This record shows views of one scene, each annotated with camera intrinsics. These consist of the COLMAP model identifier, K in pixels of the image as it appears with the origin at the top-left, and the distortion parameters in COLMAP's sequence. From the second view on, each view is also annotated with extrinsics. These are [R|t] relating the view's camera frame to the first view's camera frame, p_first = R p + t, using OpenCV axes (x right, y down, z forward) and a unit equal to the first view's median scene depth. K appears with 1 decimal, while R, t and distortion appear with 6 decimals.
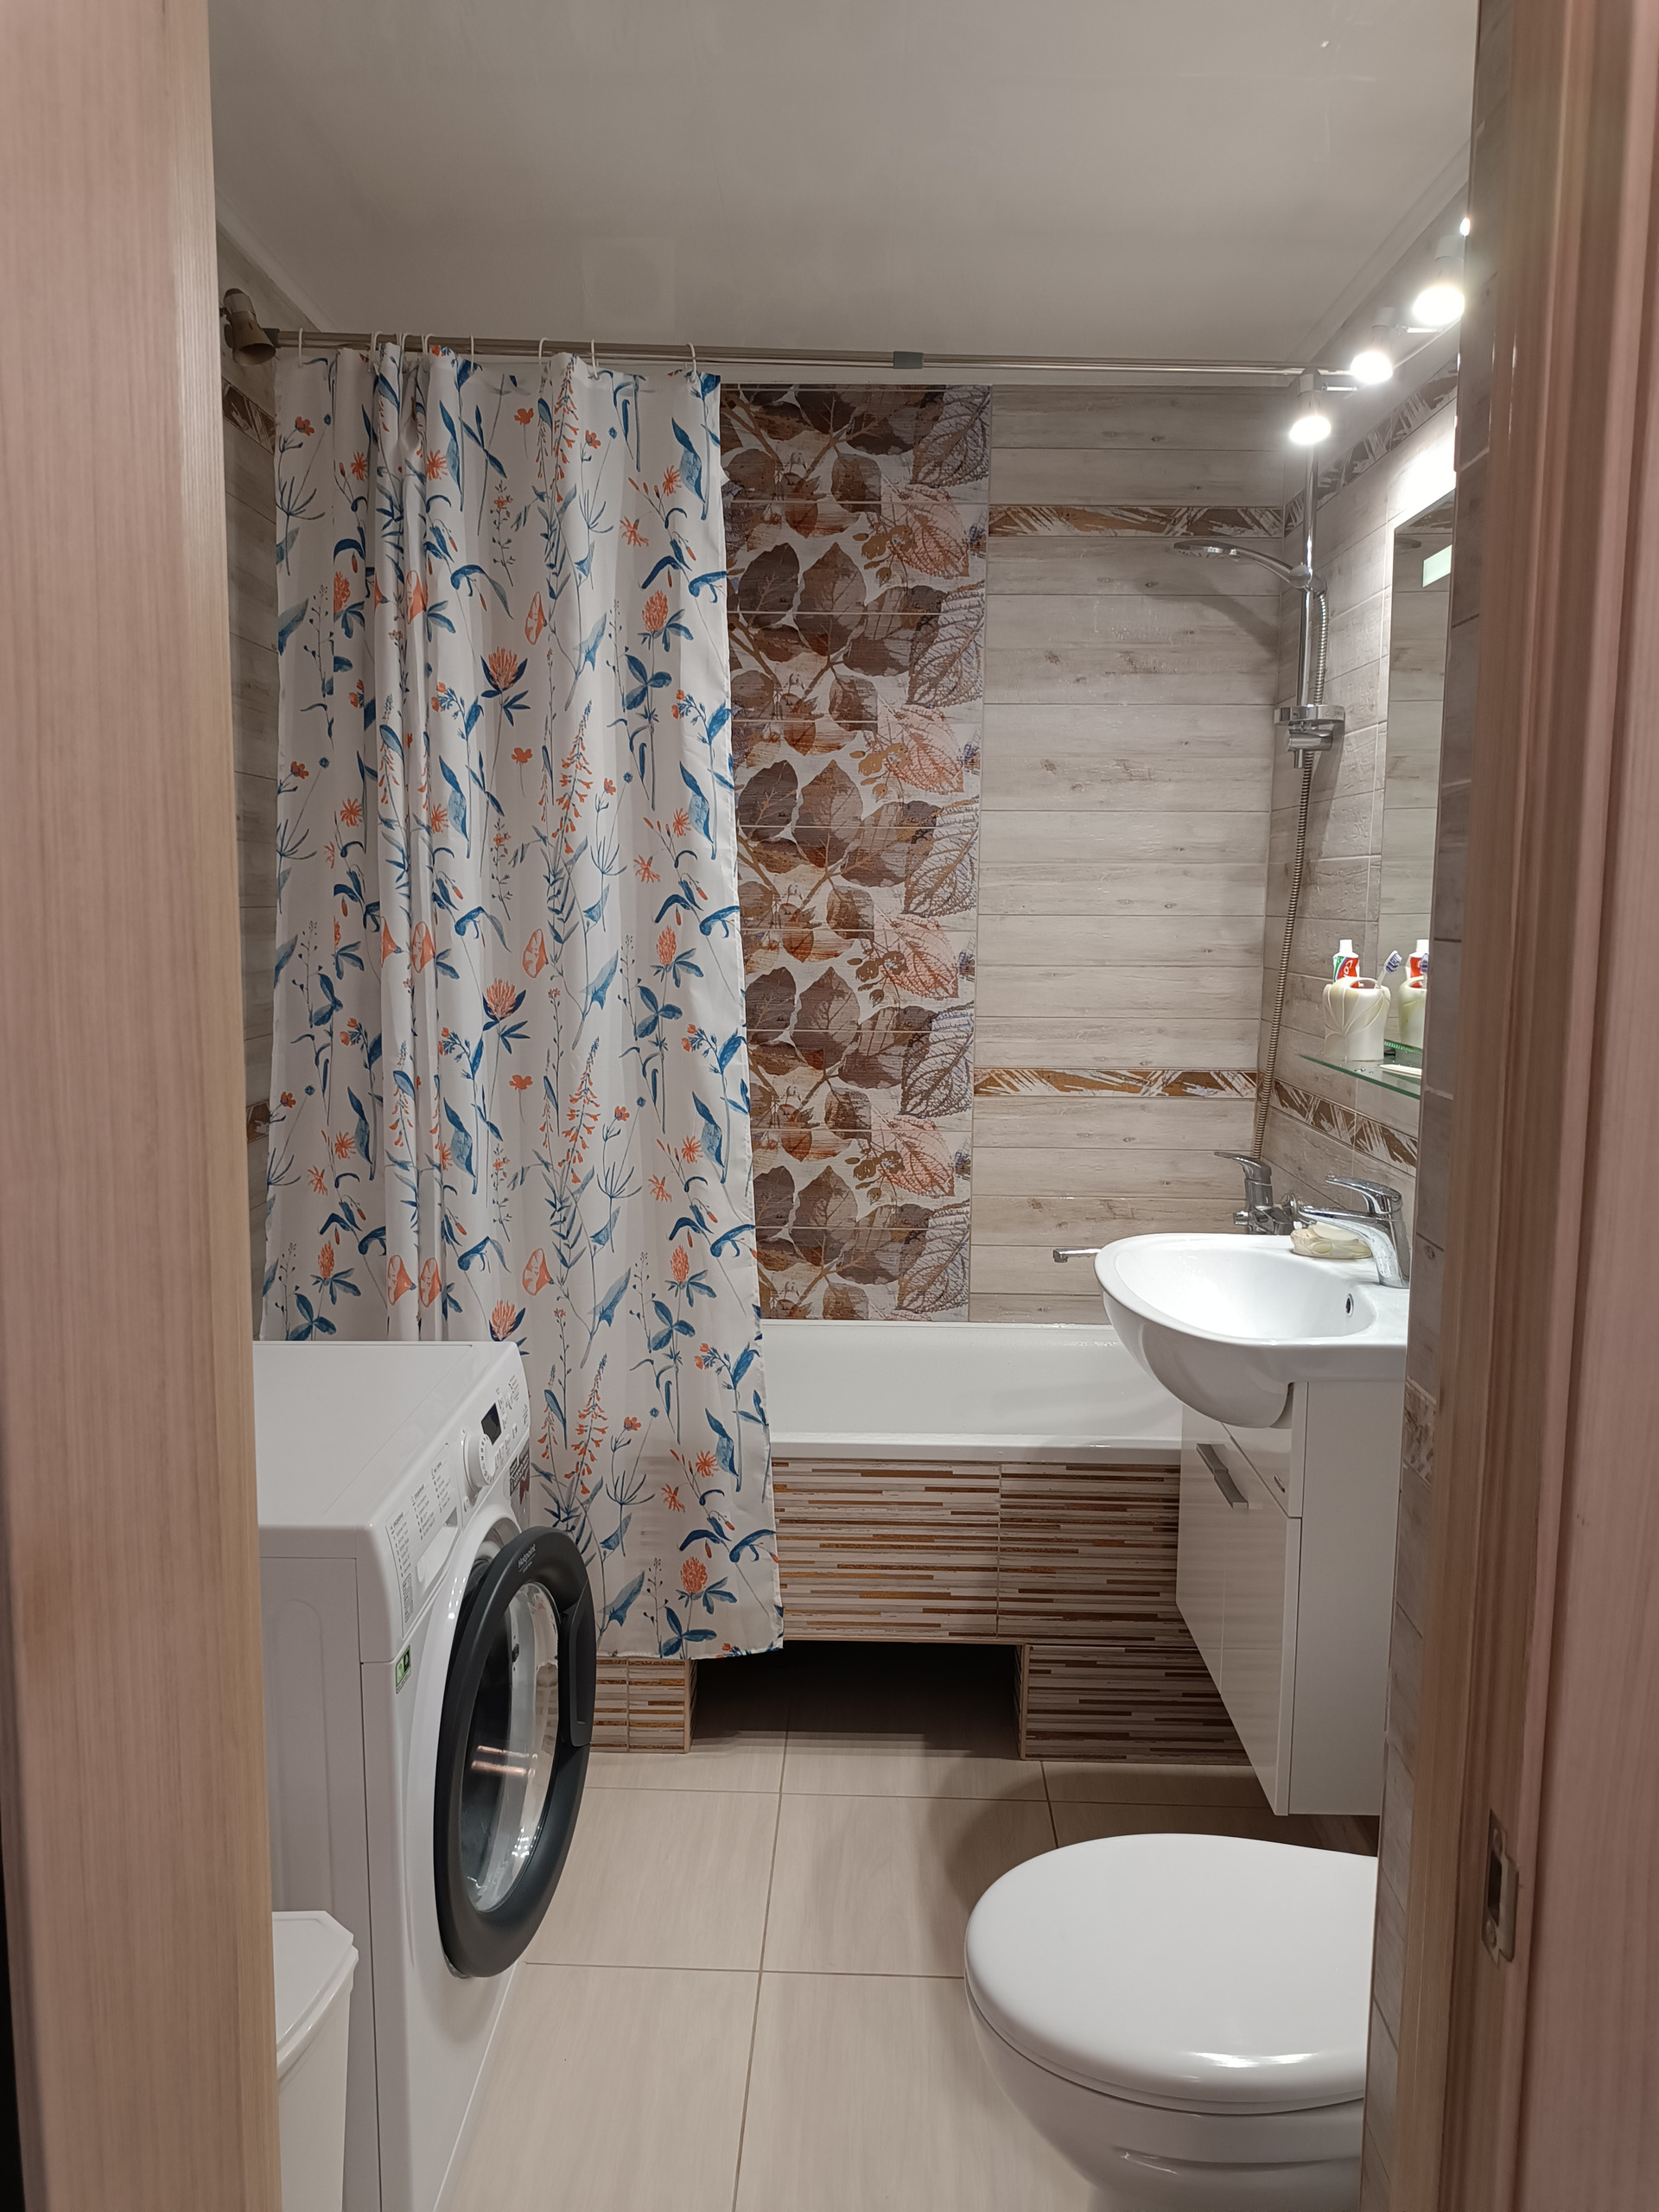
lens RADIAL K [[1585.1, 0, 832.6], [0, 1585.1, 1093.0], [0, 0, 1]] dist [0.061070, -0.114611]
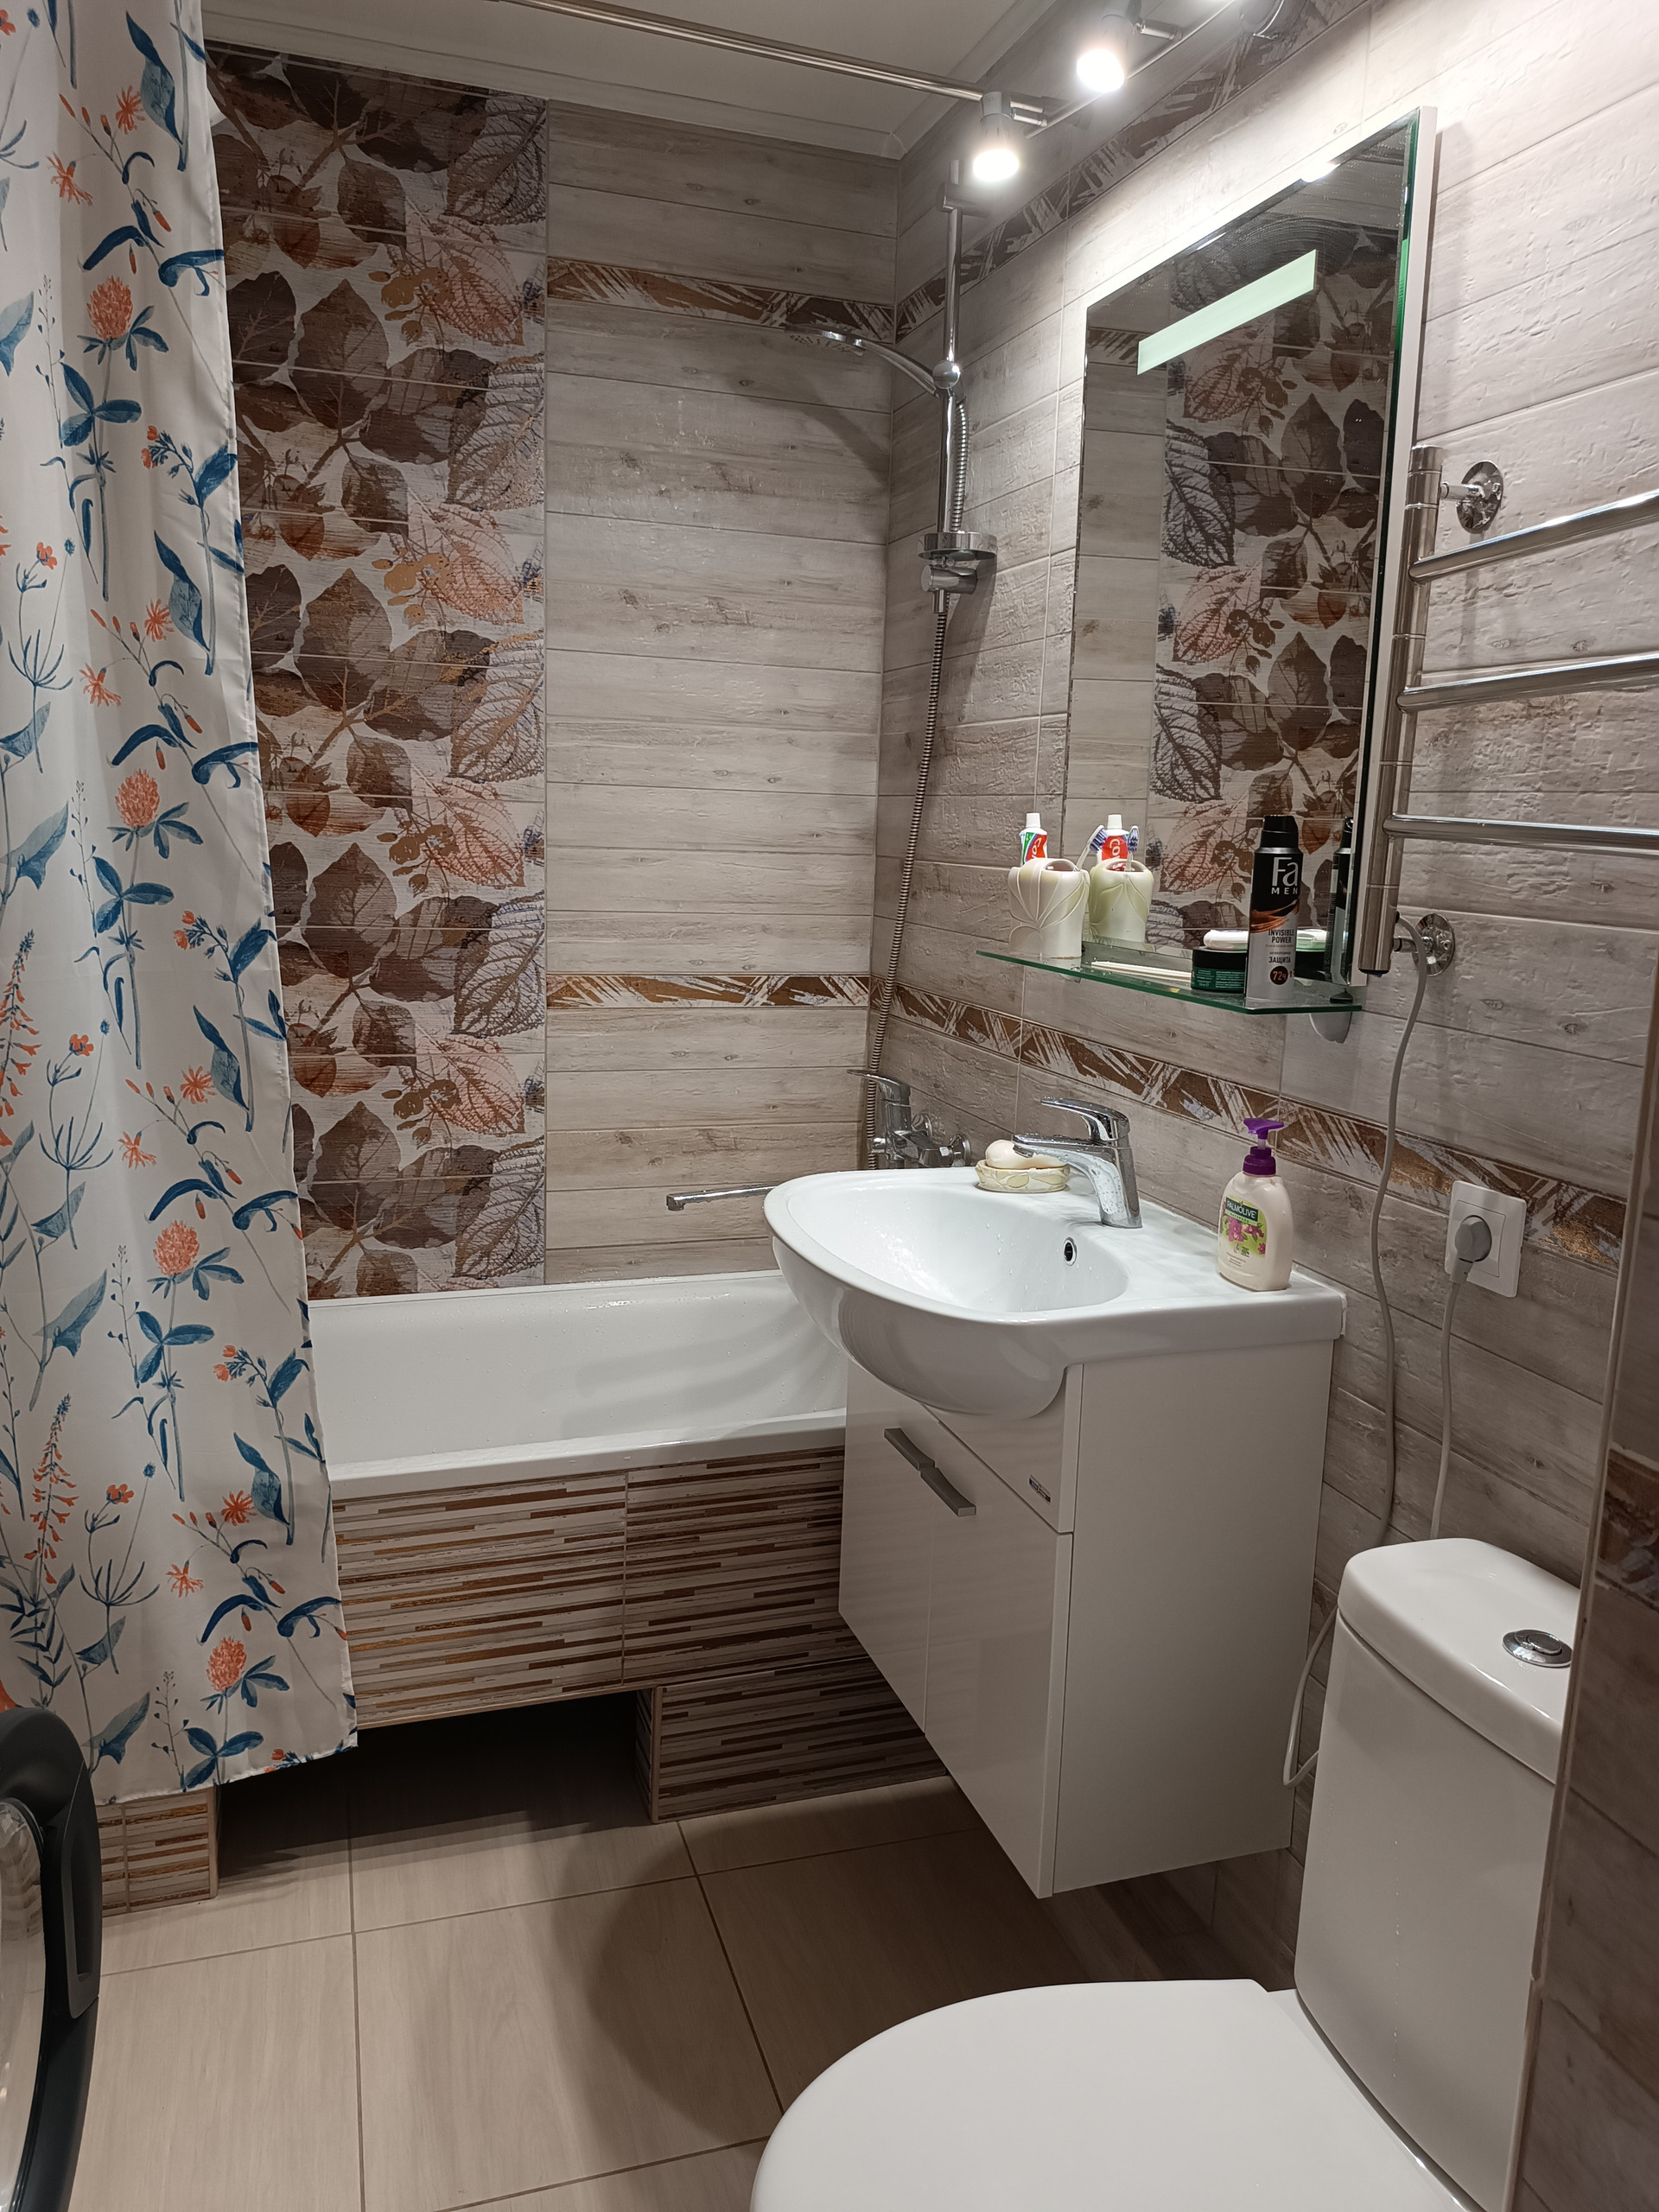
lens RADIAL K [[1585.1, 0, 832.6], [0, 1585.1, 1093.0], [0, 0, 1]] dist [0.061070, -0.114611]
pose [[0.941330, -0.035216, 0.335646, -0.047852], [0.016781, 0.998195, 0.057667, 0.000428], [-0.337071, -0.048651, 0.940221, 0.191051]]
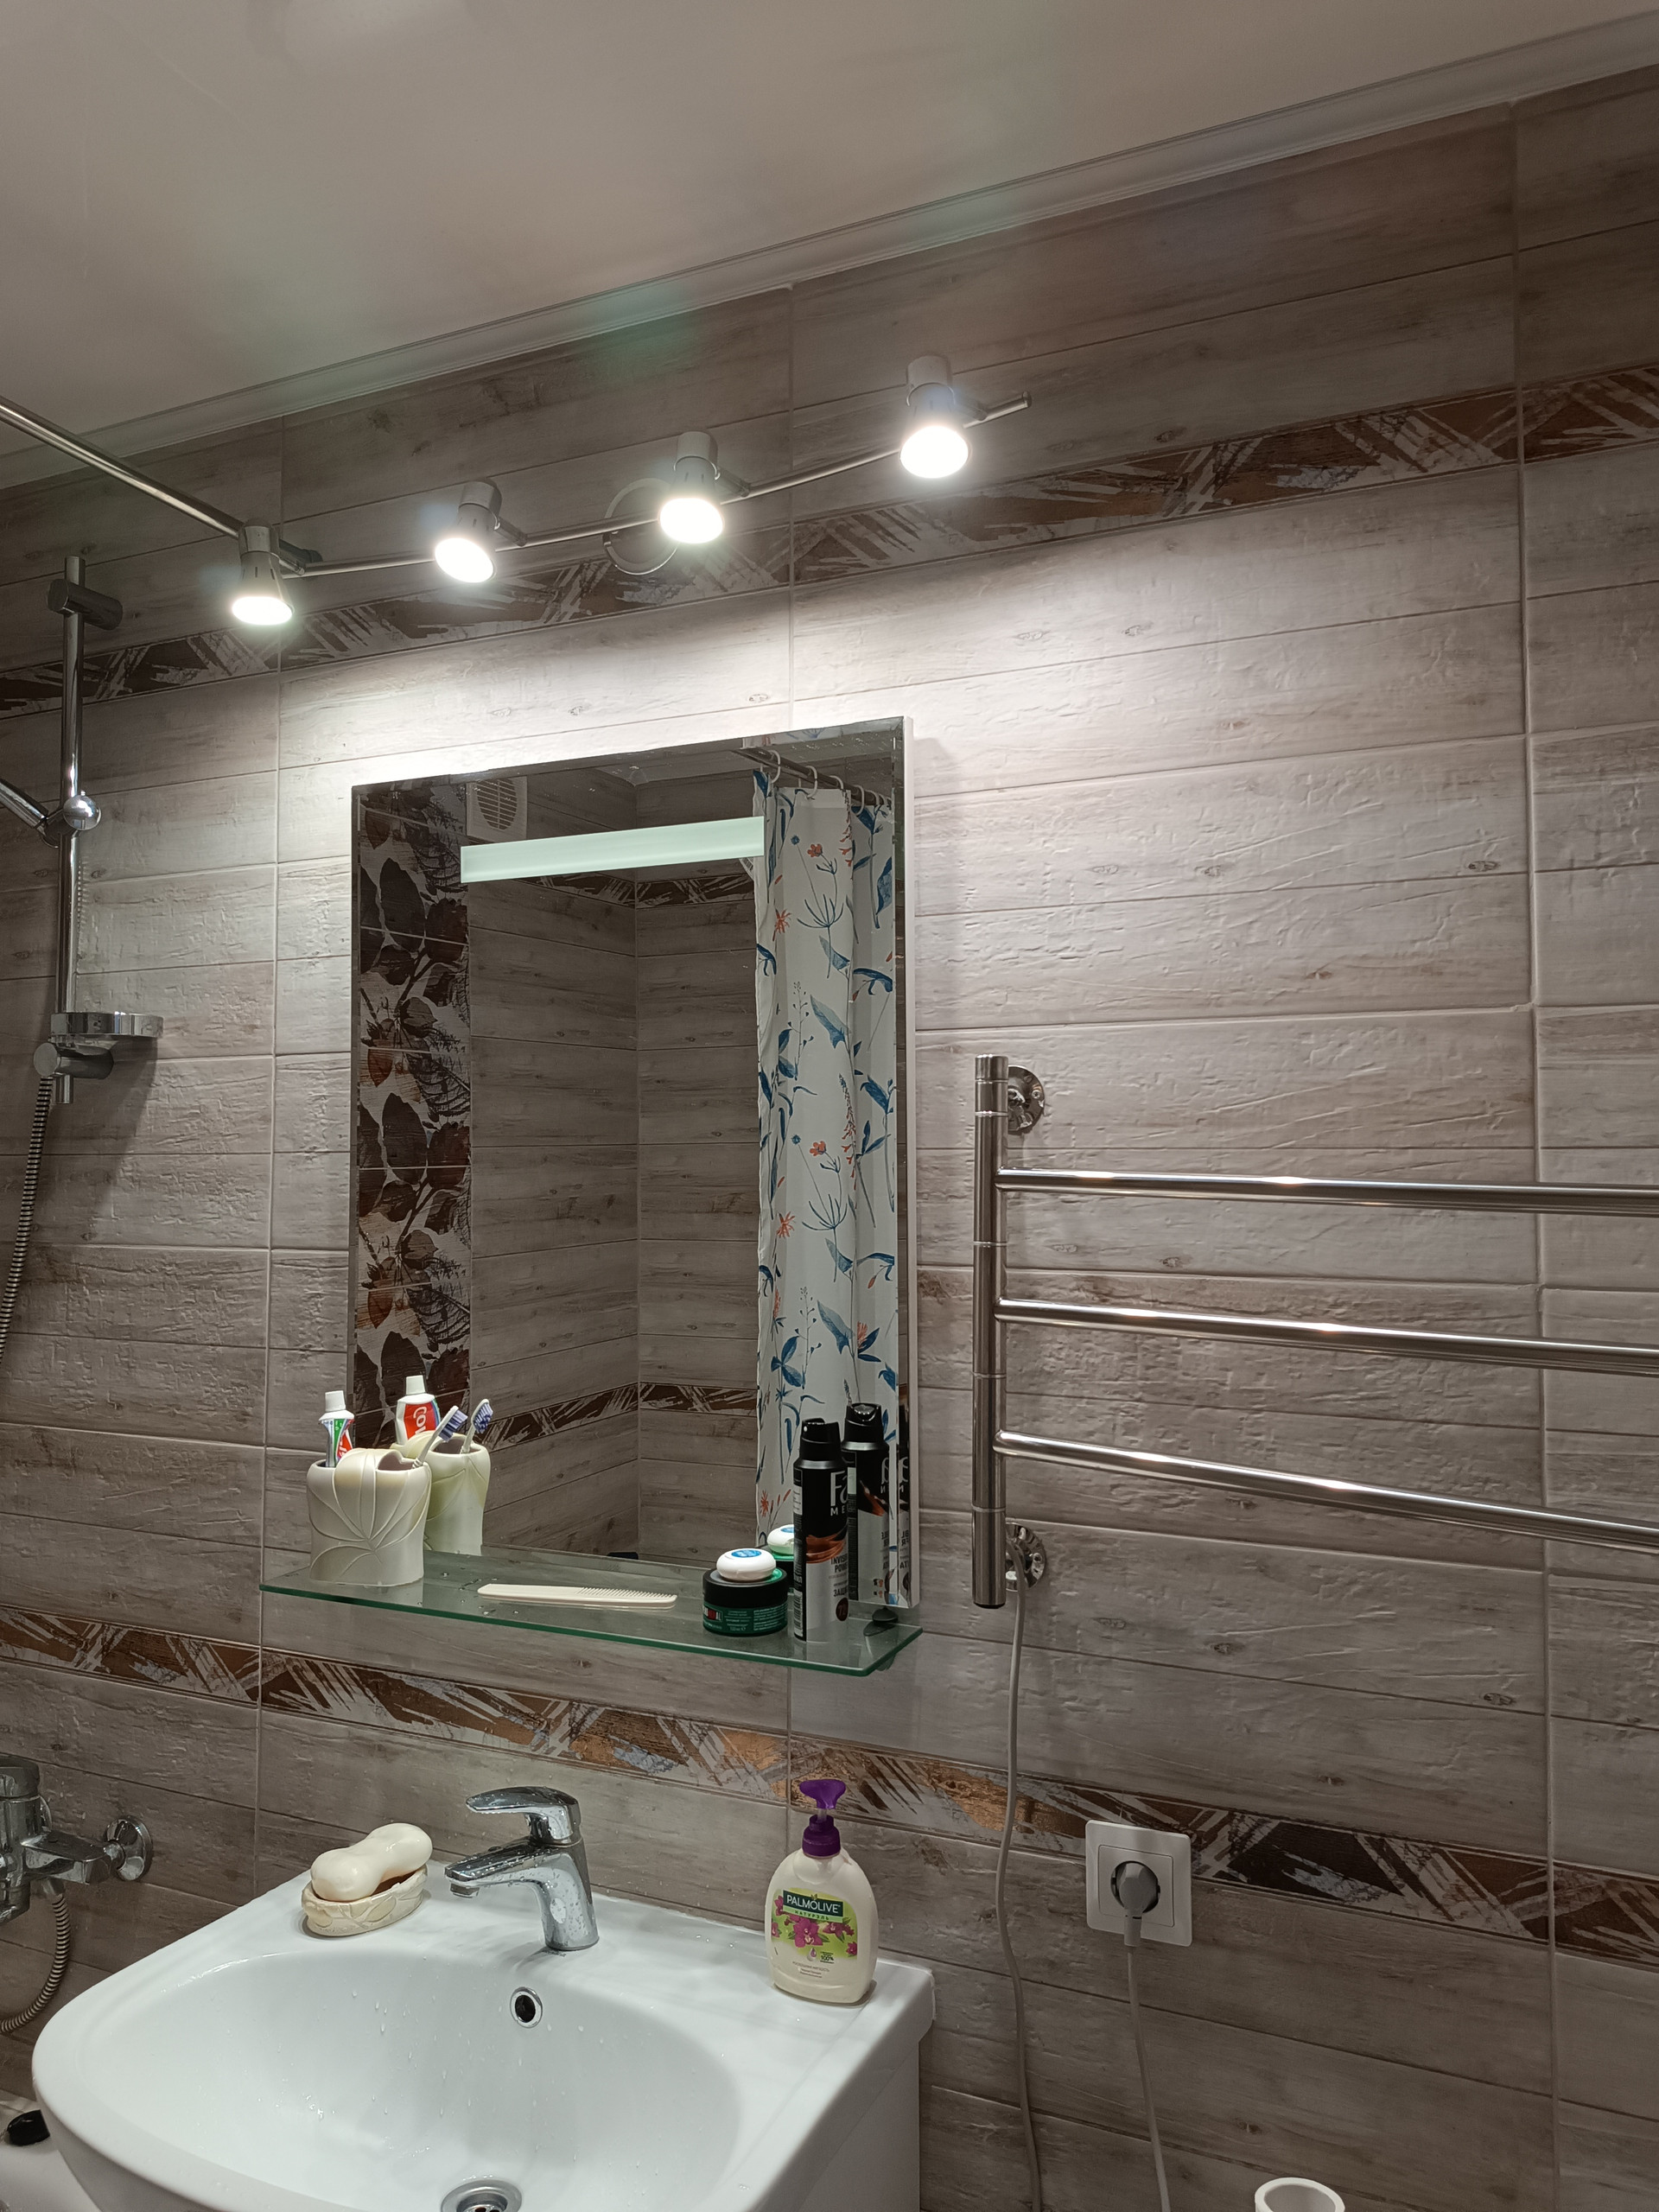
lens RADIAL K [[1605.6, 0, 730.9], [0, 1605.6, 1044.5], [0, 0, 1]] dist [0.058865, -0.118919]
pose [[0.421688, 0.050811, 0.905316, -0.162490], [0.118245, 0.986821, -0.110463, -0.112275], [-0.898998, 0.153630, 0.410123, 0.442797]]
